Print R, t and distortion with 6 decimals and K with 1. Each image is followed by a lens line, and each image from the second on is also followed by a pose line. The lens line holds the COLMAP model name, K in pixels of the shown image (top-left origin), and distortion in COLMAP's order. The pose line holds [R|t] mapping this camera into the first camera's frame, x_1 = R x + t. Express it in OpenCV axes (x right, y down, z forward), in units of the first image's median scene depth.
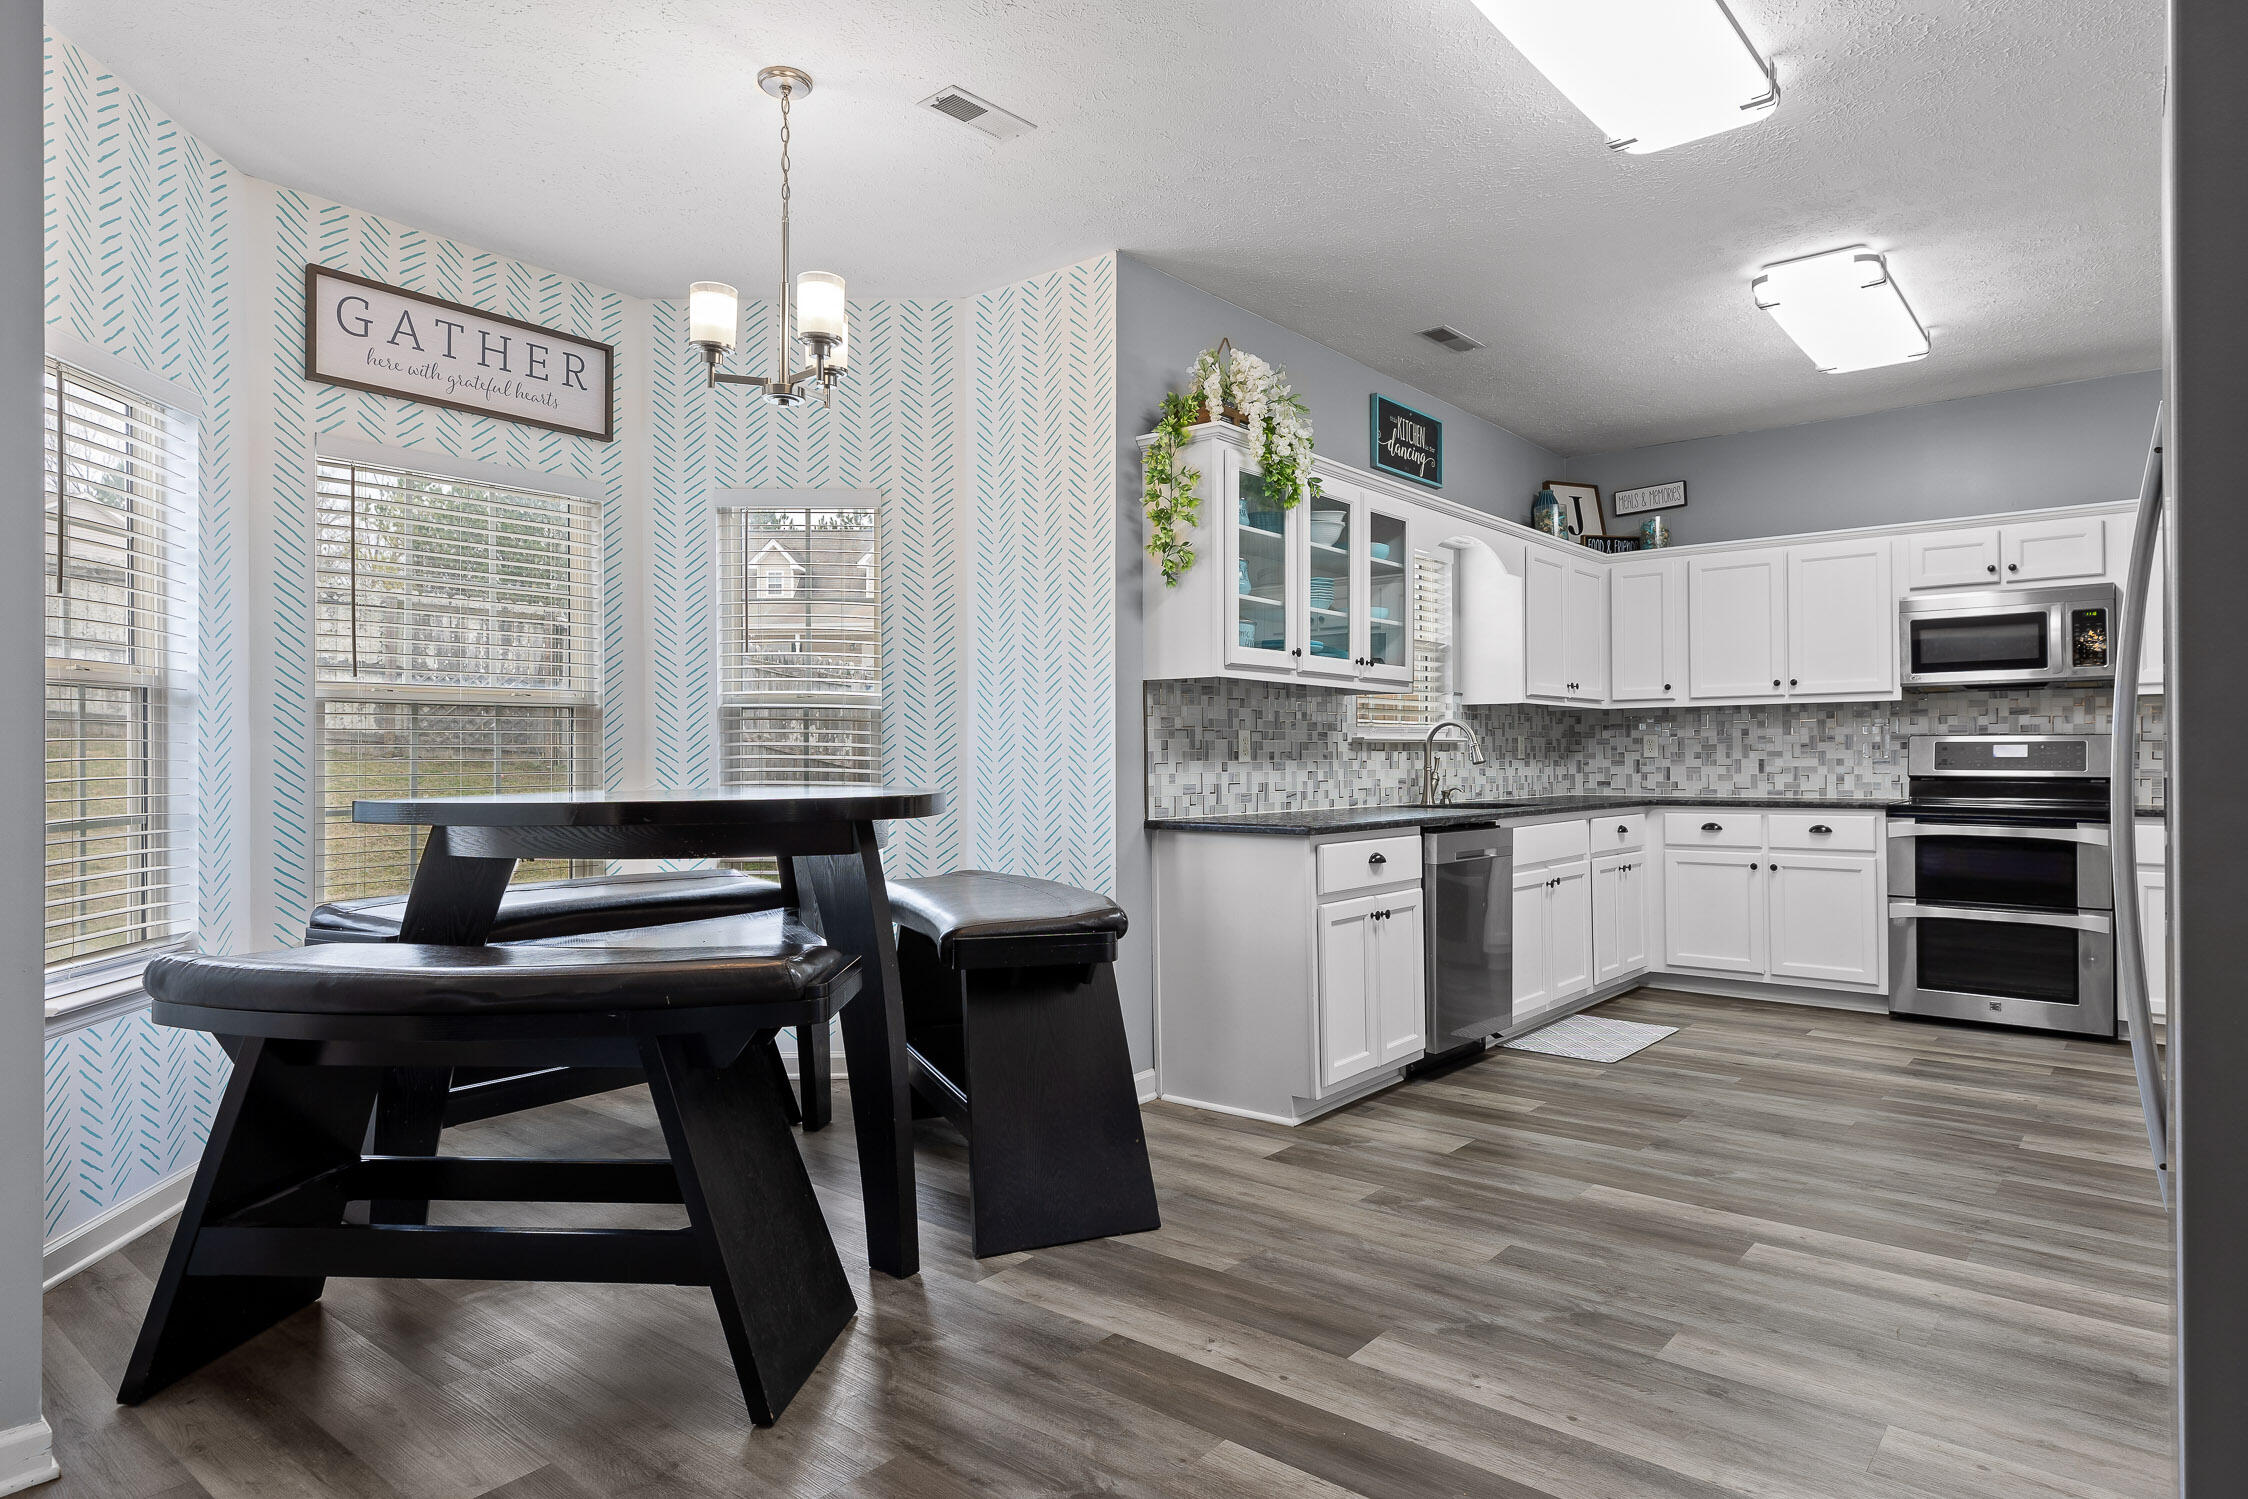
lens RADIAL K [[1292.9, 0, 1115.6], [0, 1292.9, 733.1], [0, 0, 1]] dist [0.003816, -0.000868]
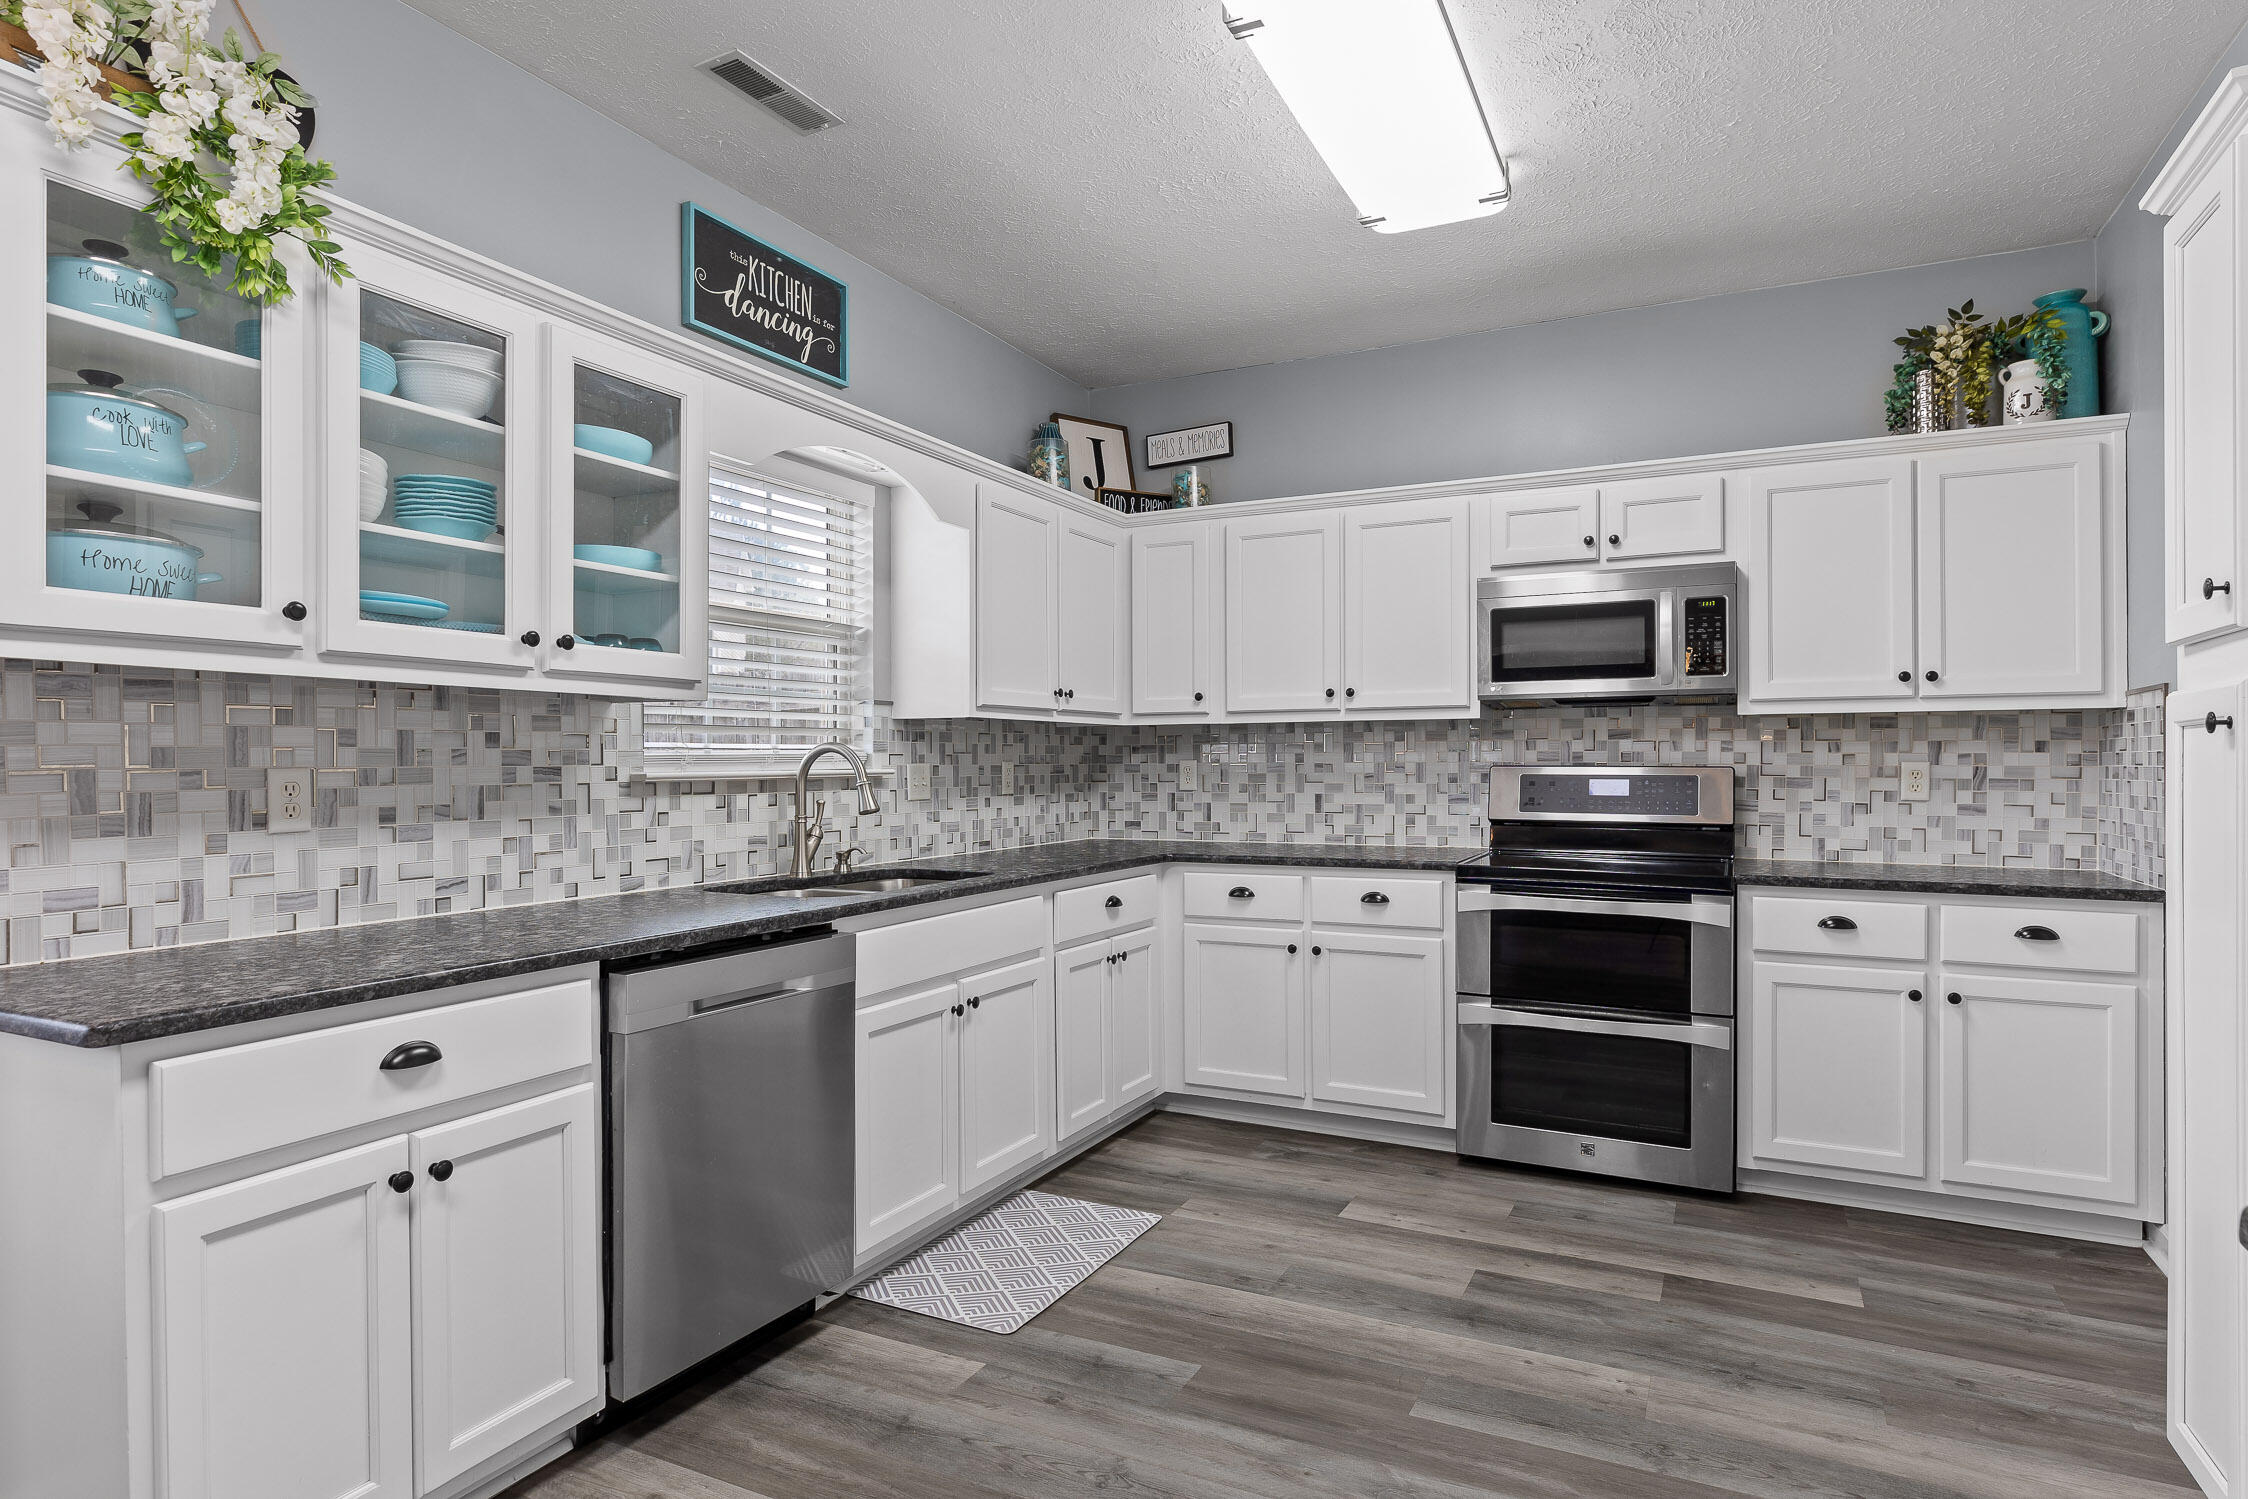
lens RADIAL K [[1292.9, 0, 1114.7], [0, 1292.9, 750.2], [0, 0, 1]] dist [0.003816, -0.000868]
pose [[0.971285, 0.003181, 0.237897, 0.250688], [-0.005220, 0.999955, 0.007941, -0.013117], [-0.237861, -0.008955, 0.971258, 0.364042]]
